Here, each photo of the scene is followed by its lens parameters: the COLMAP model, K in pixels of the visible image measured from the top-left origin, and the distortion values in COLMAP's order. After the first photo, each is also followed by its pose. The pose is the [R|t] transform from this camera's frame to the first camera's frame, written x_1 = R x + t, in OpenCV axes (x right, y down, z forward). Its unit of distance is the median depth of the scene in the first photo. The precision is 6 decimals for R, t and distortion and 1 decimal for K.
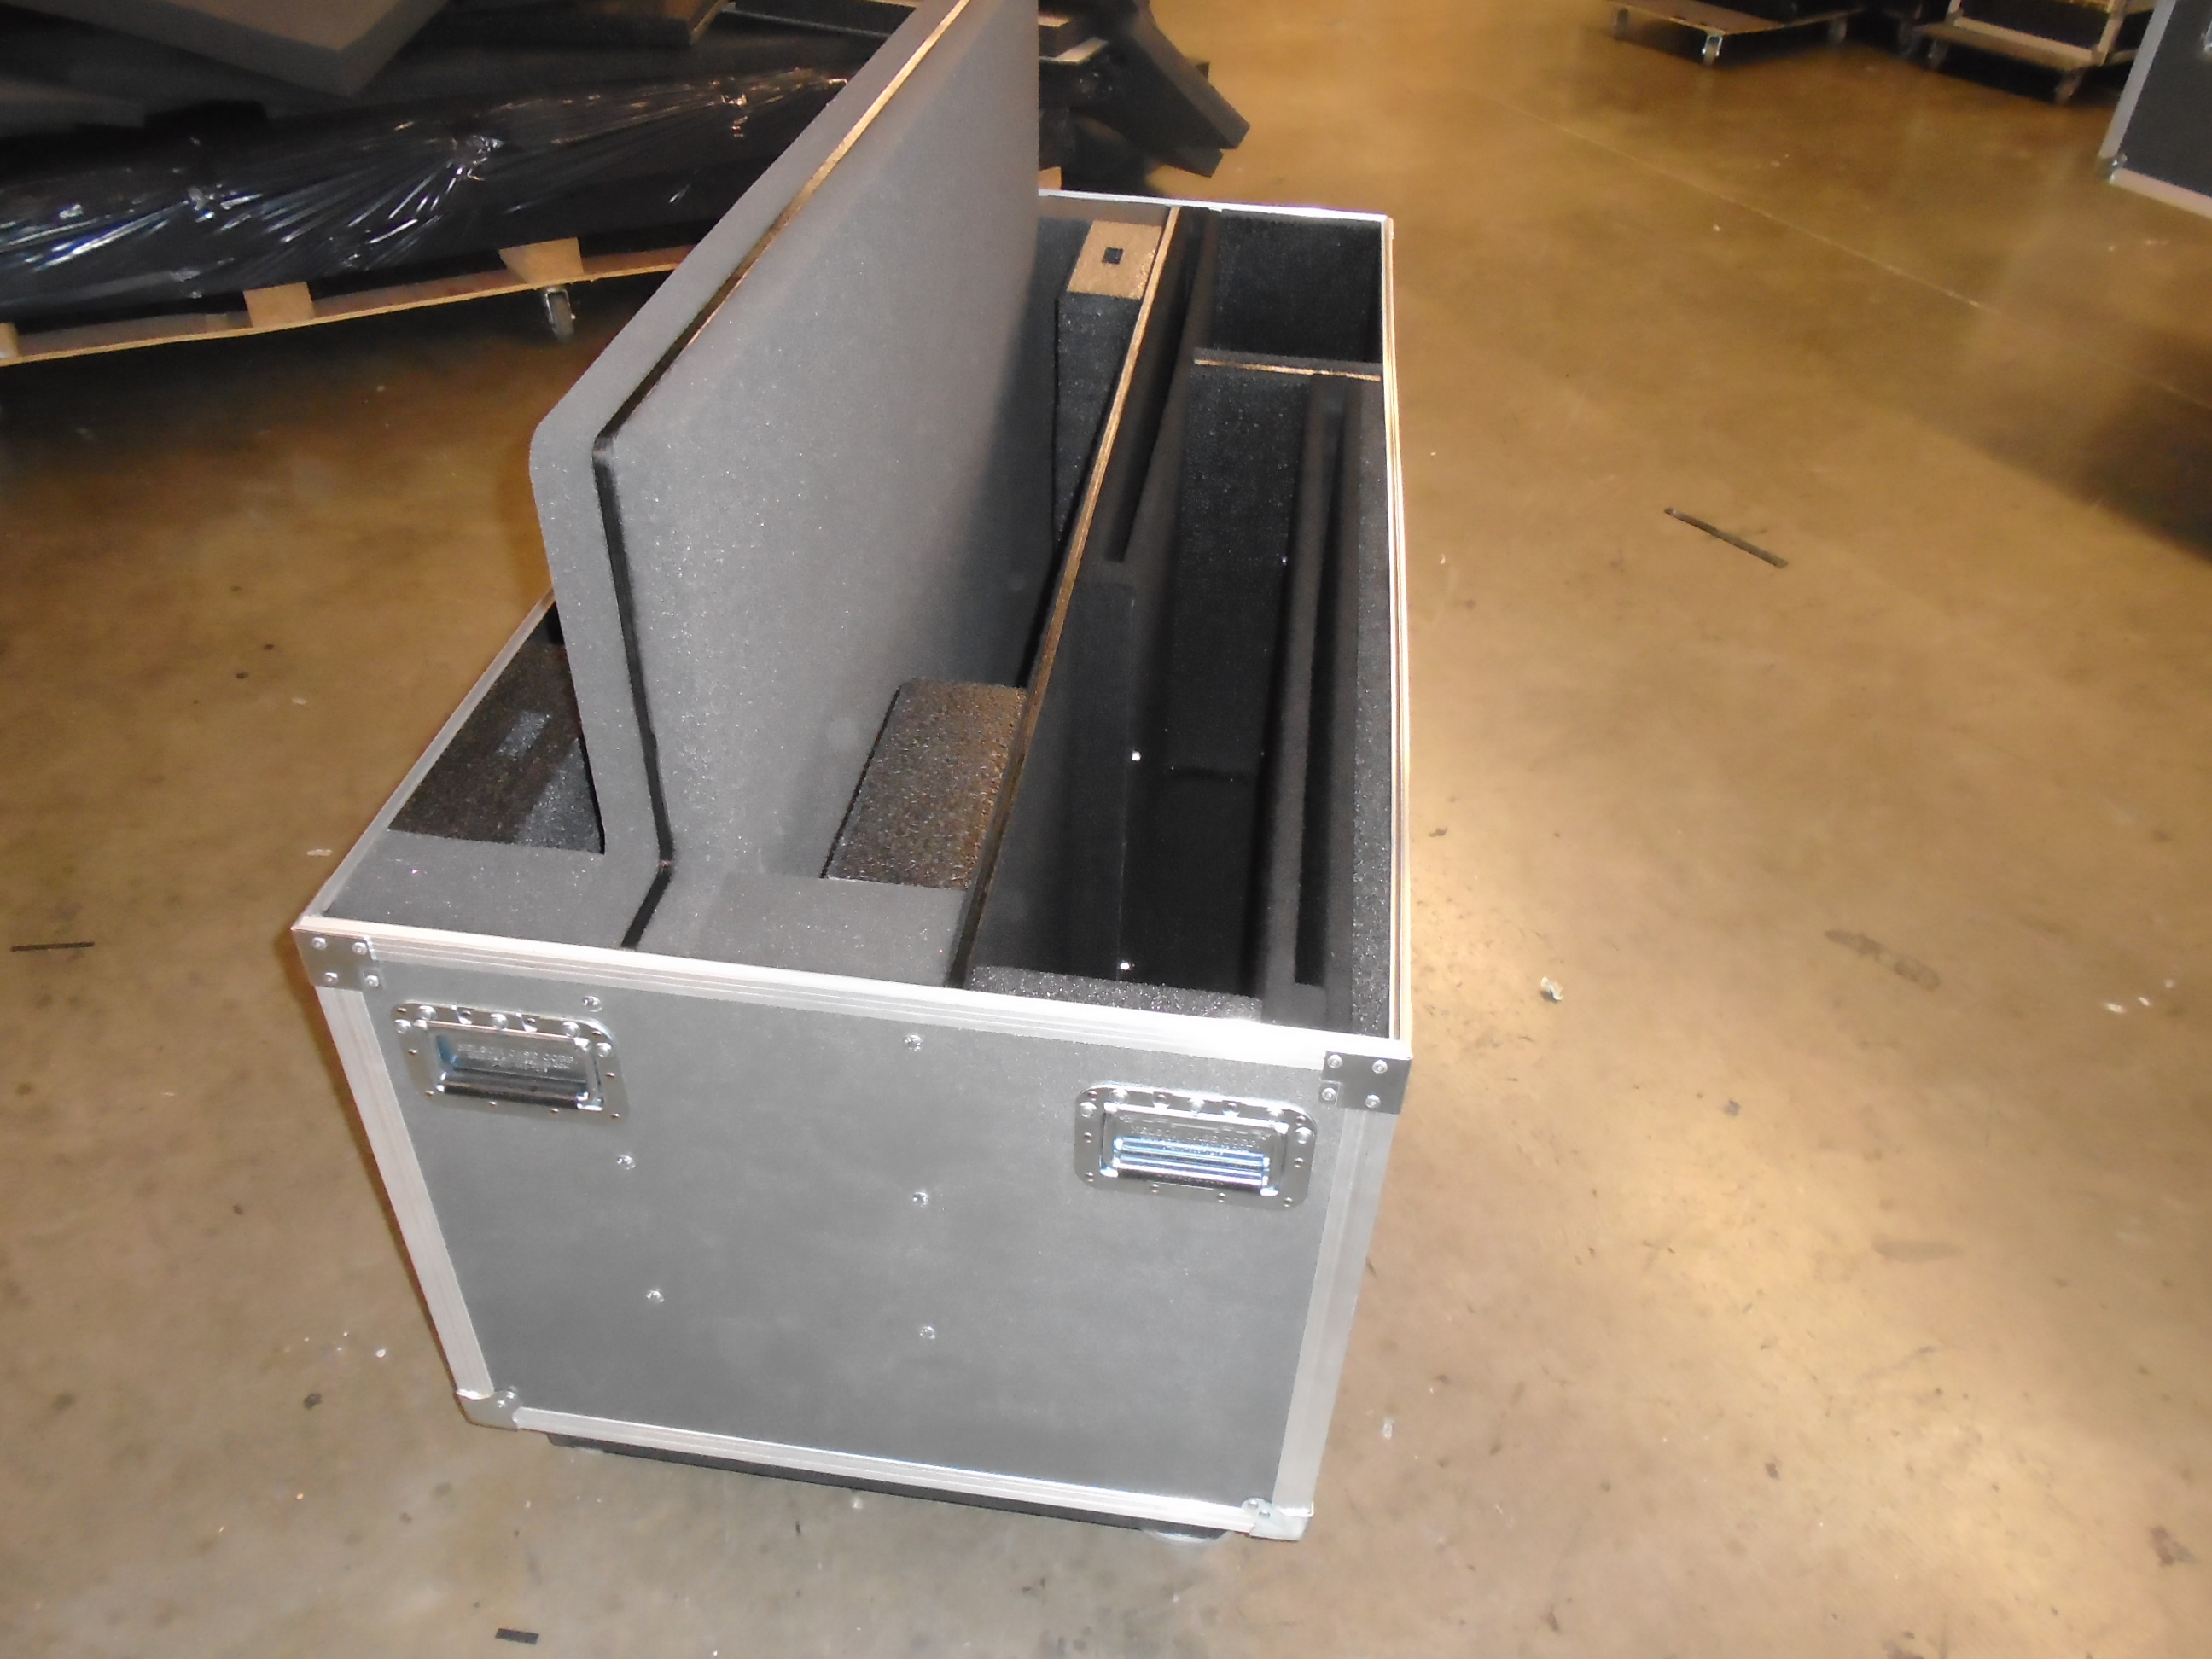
lens RADIAL K [[1686.5, 0, 1109.5], [0, 1686.5, 818.3], [0, 0, 1]] dist [-0.017760, 0.003171]
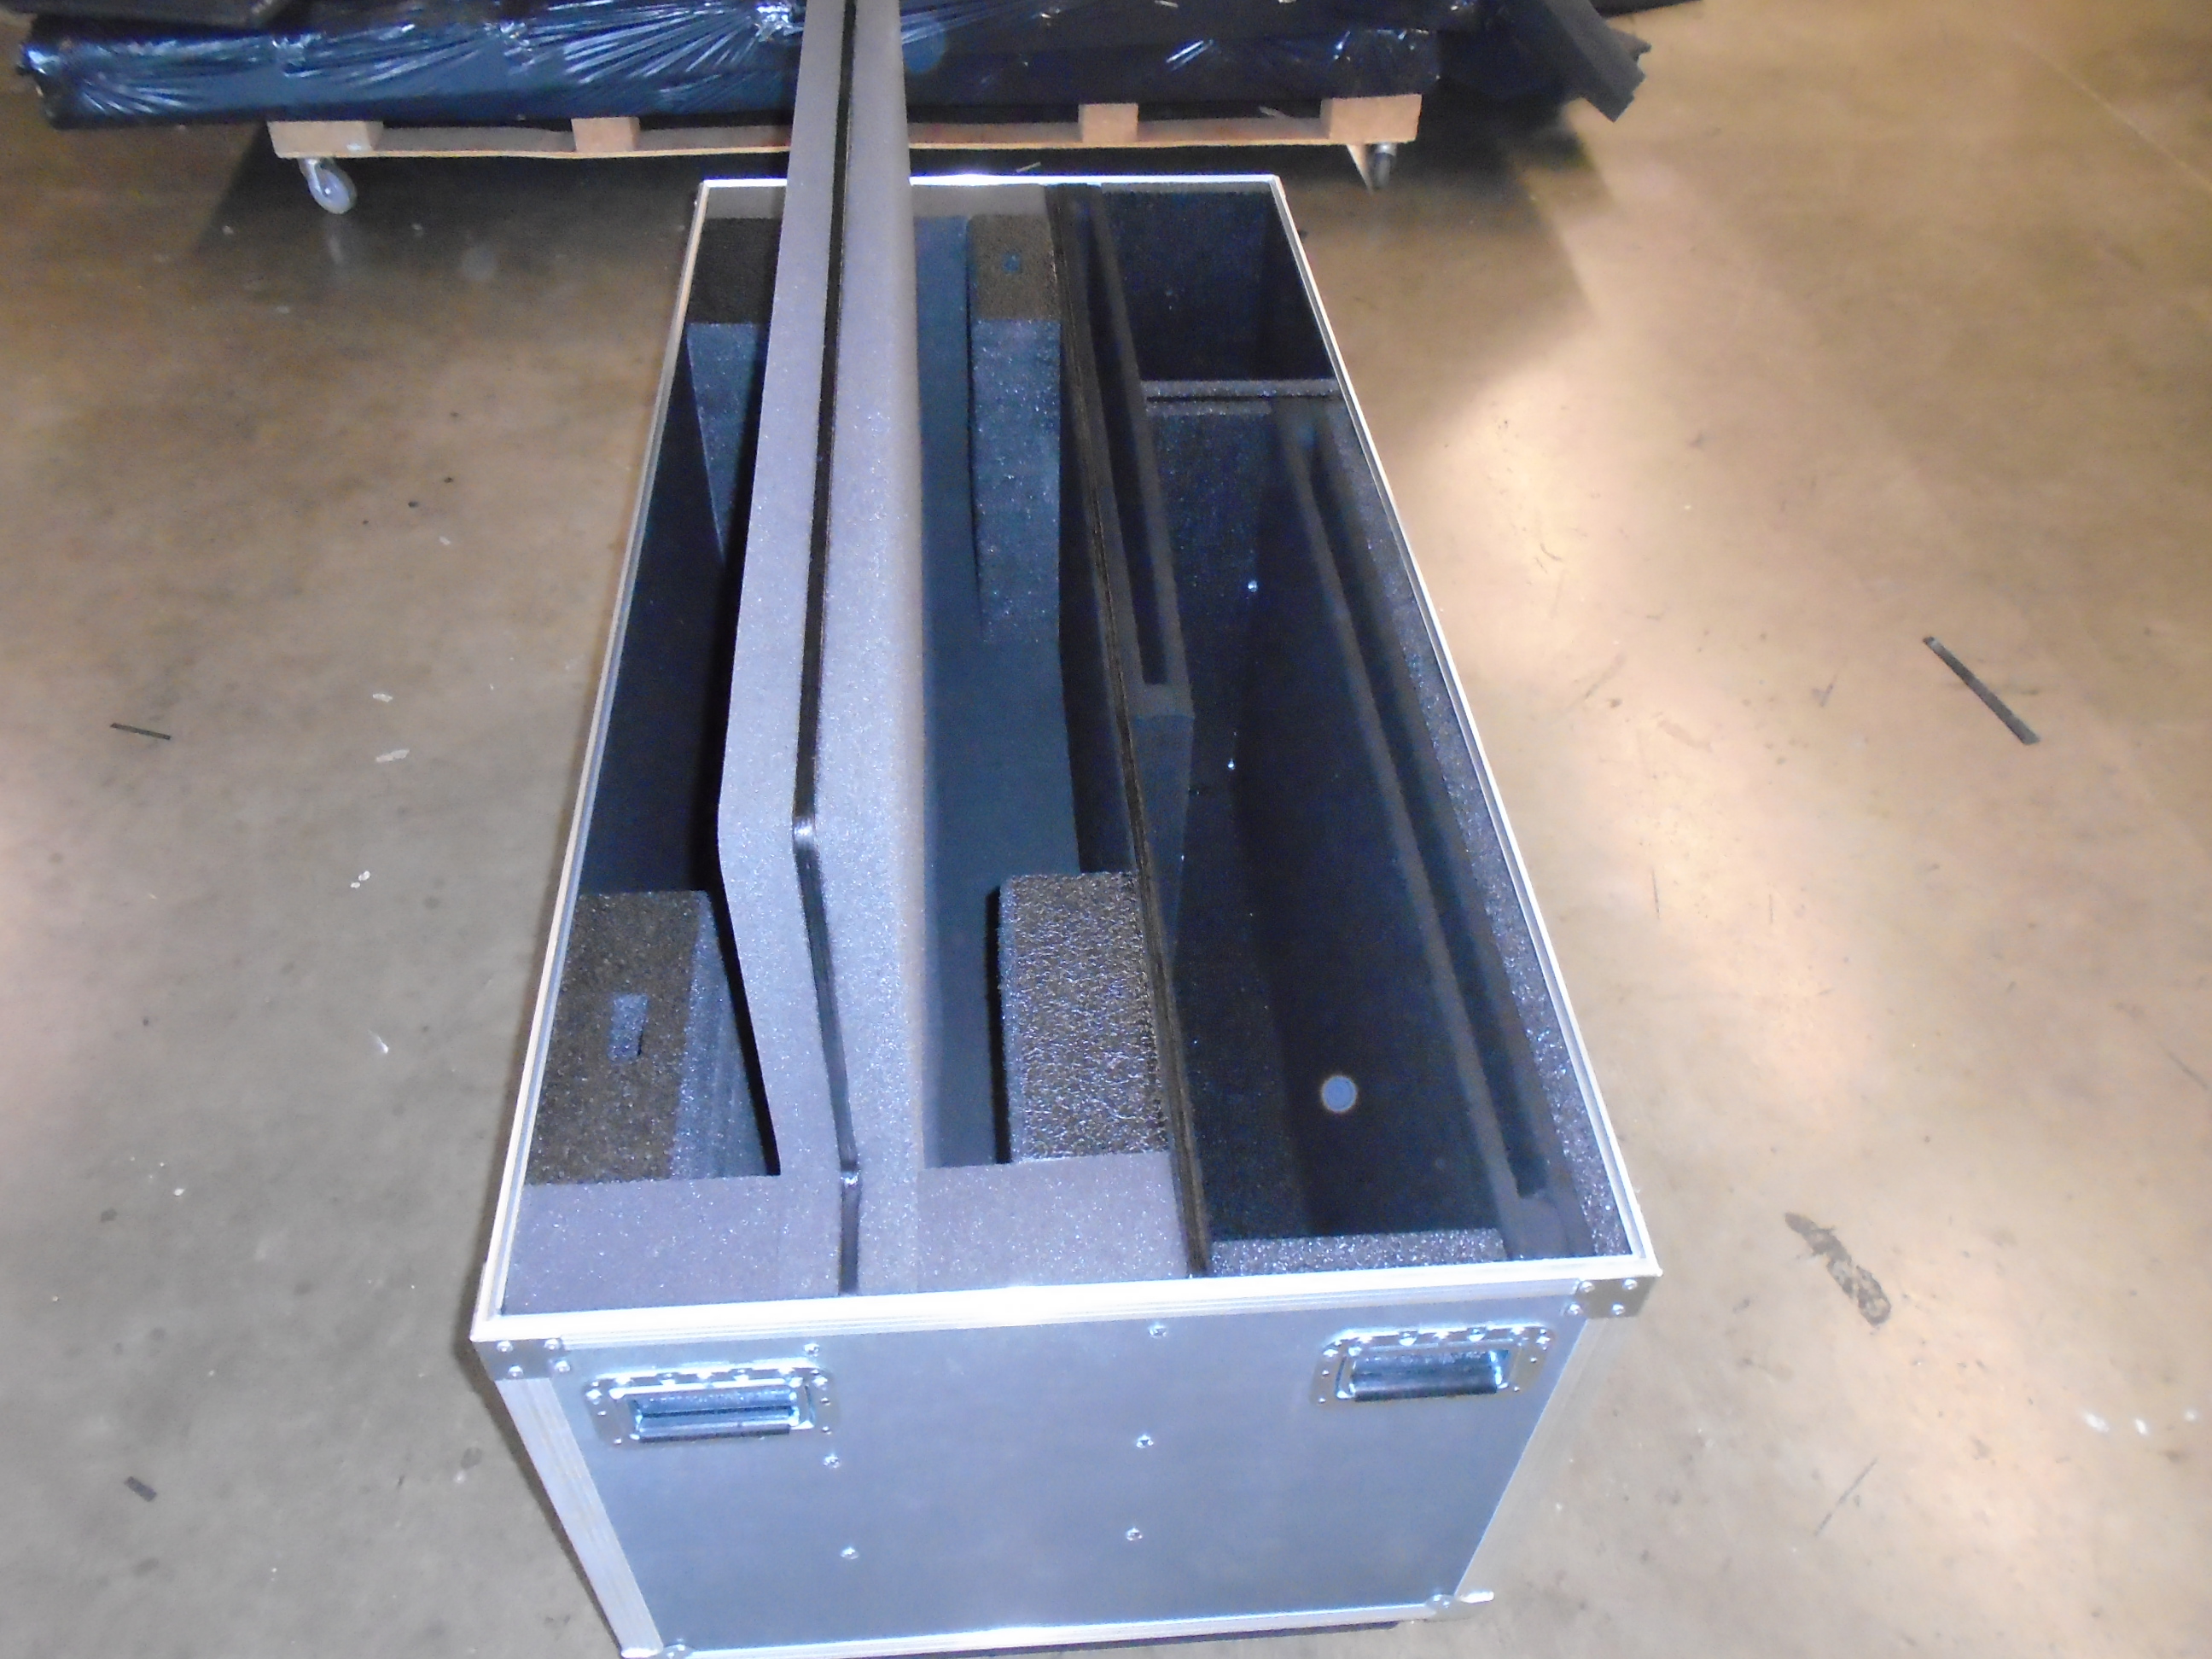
lens RADIAL K [[1670.4, 0, 1106.0], [0, 1670.4, 829.5], [0, 0, 1]] dist [-0.019216, 0.005164]
pose [[0.927084, 0.263935, -0.266182, 0.200721], [-0.232155, 0.961795, 0.145104, -0.118252], [0.294311, -0.072728, 0.952939, 0.072947]]
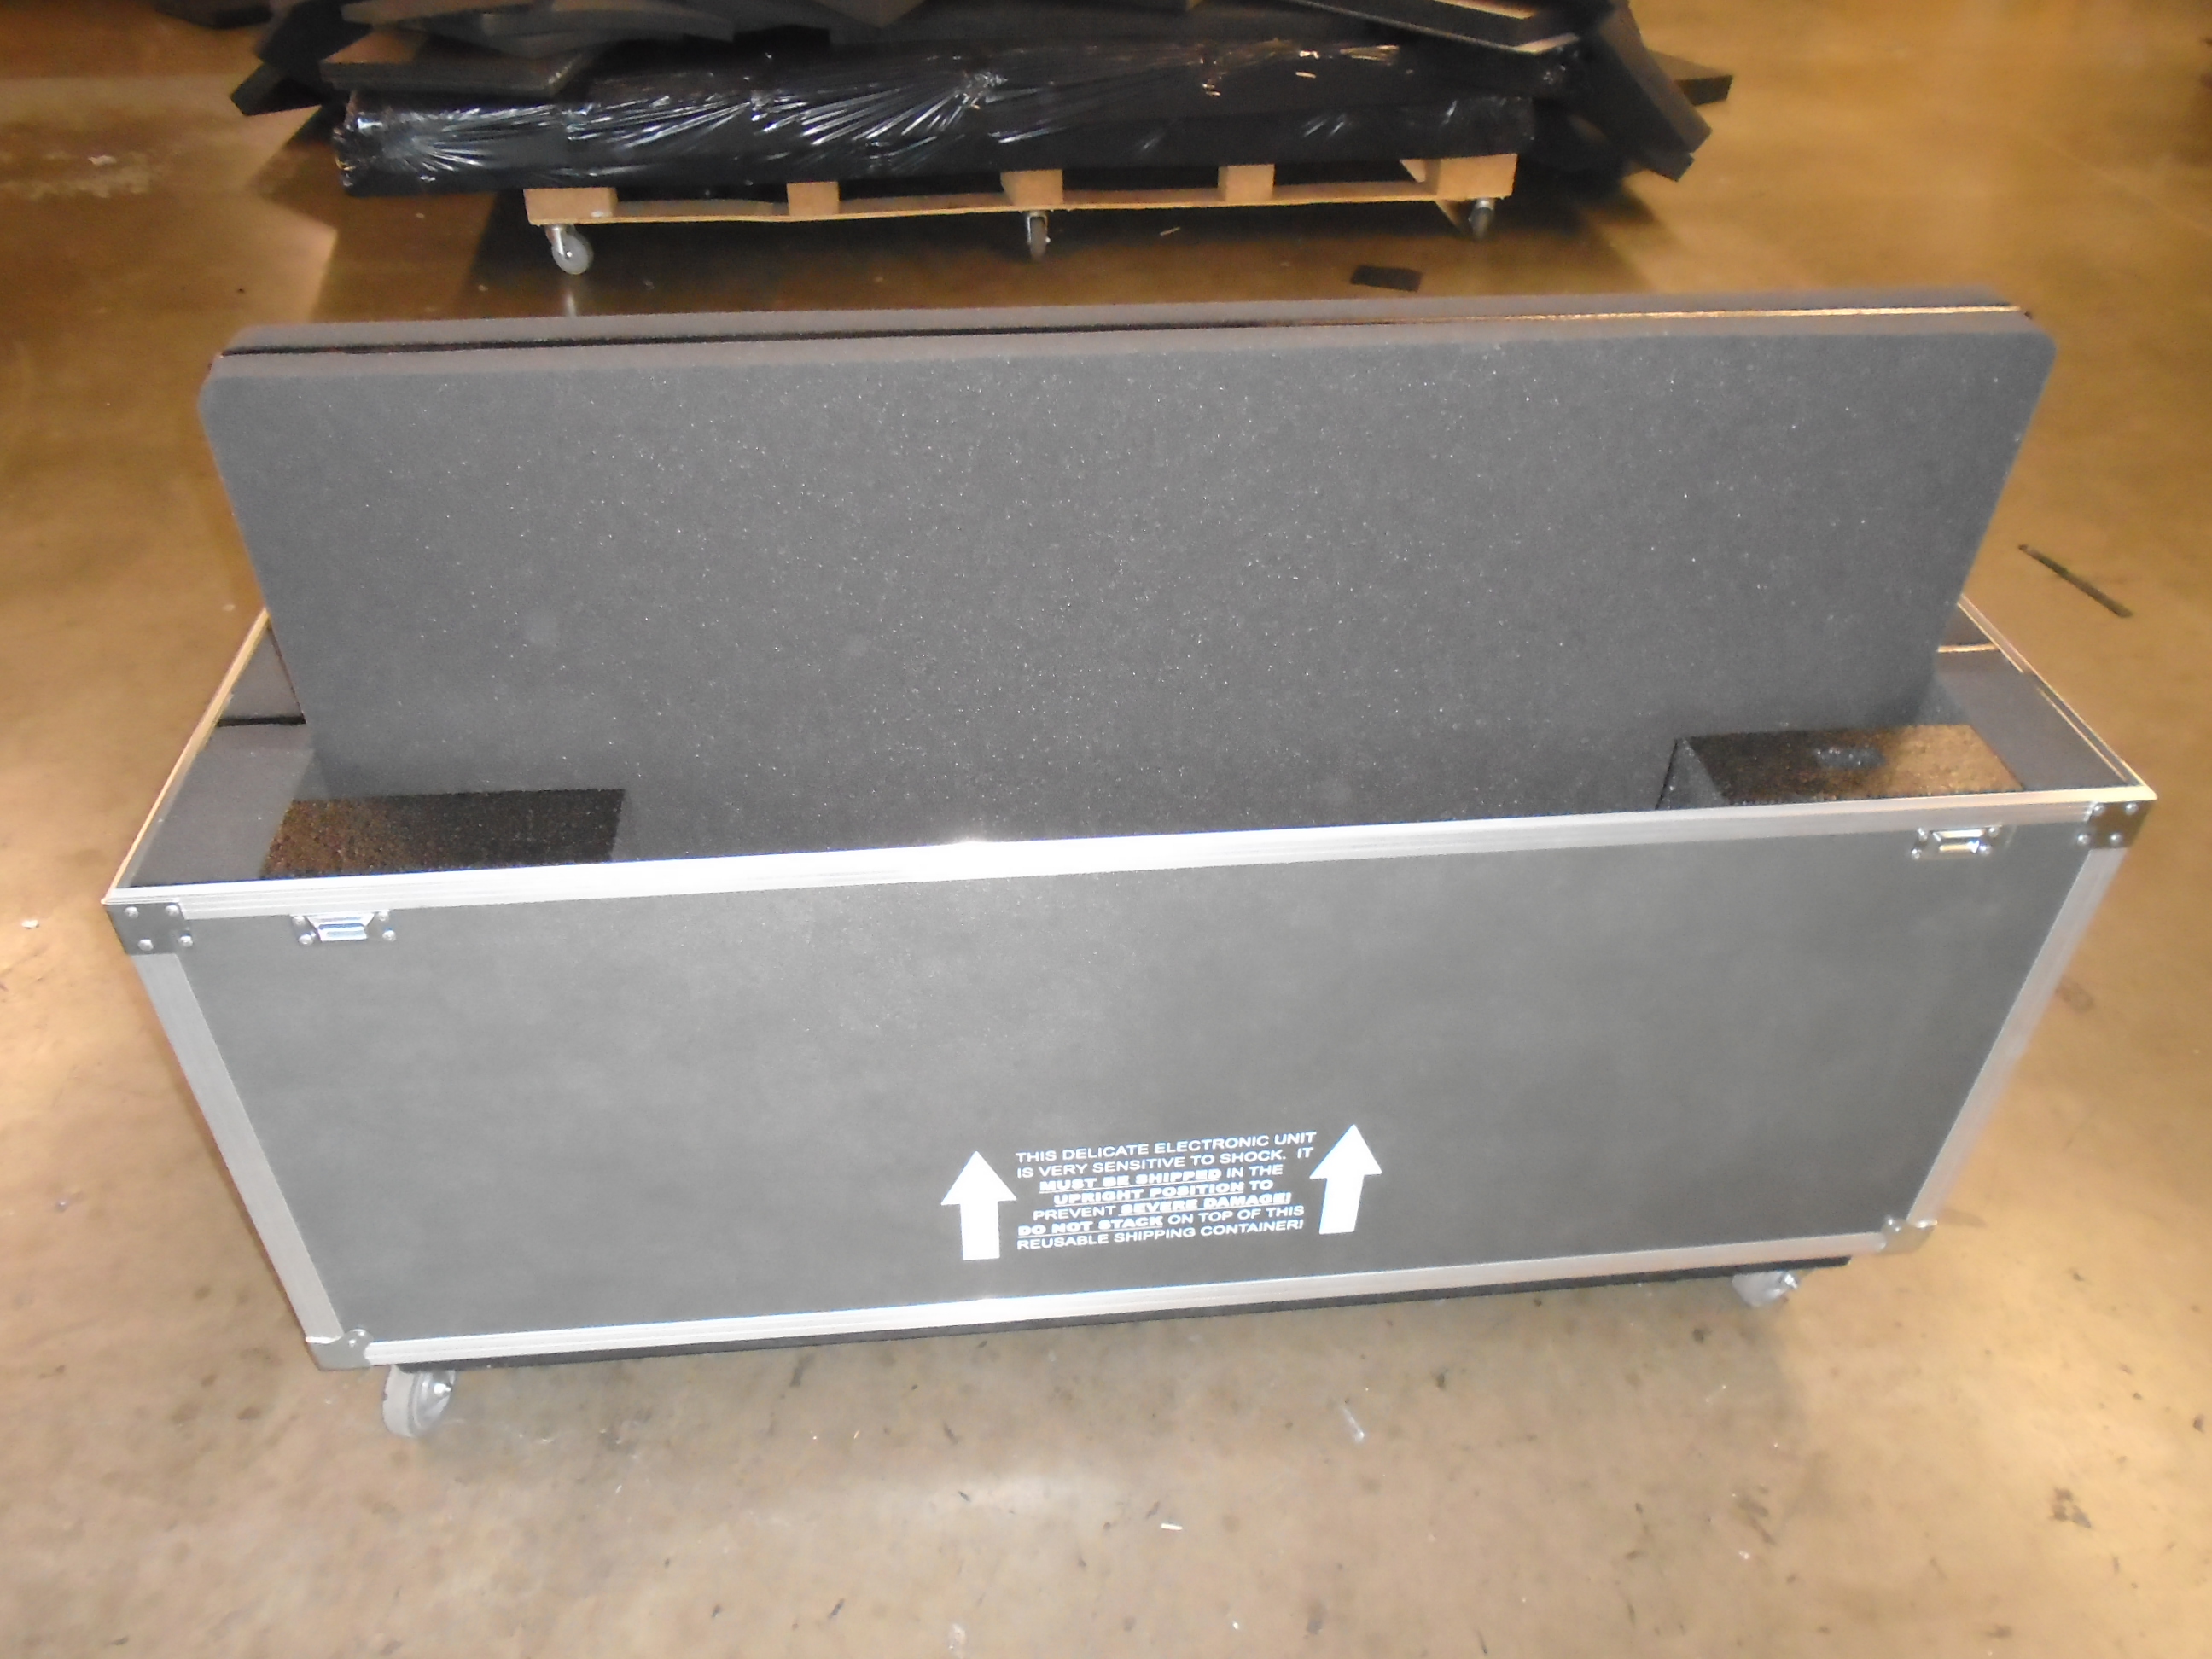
lens RADIAL K [[1686.5, 0, 1109.5], [0, 1686.5, 818.3], [0, 0, 1]] dist [-0.017760, 0.003171]
pose [[0.938160, 0.201894, -0.281237, 0.141766], [-0.202315, 0.978924, 0.027857, 0.054586], [0.280934, 0.030764, 0.959234, -0.088539]]
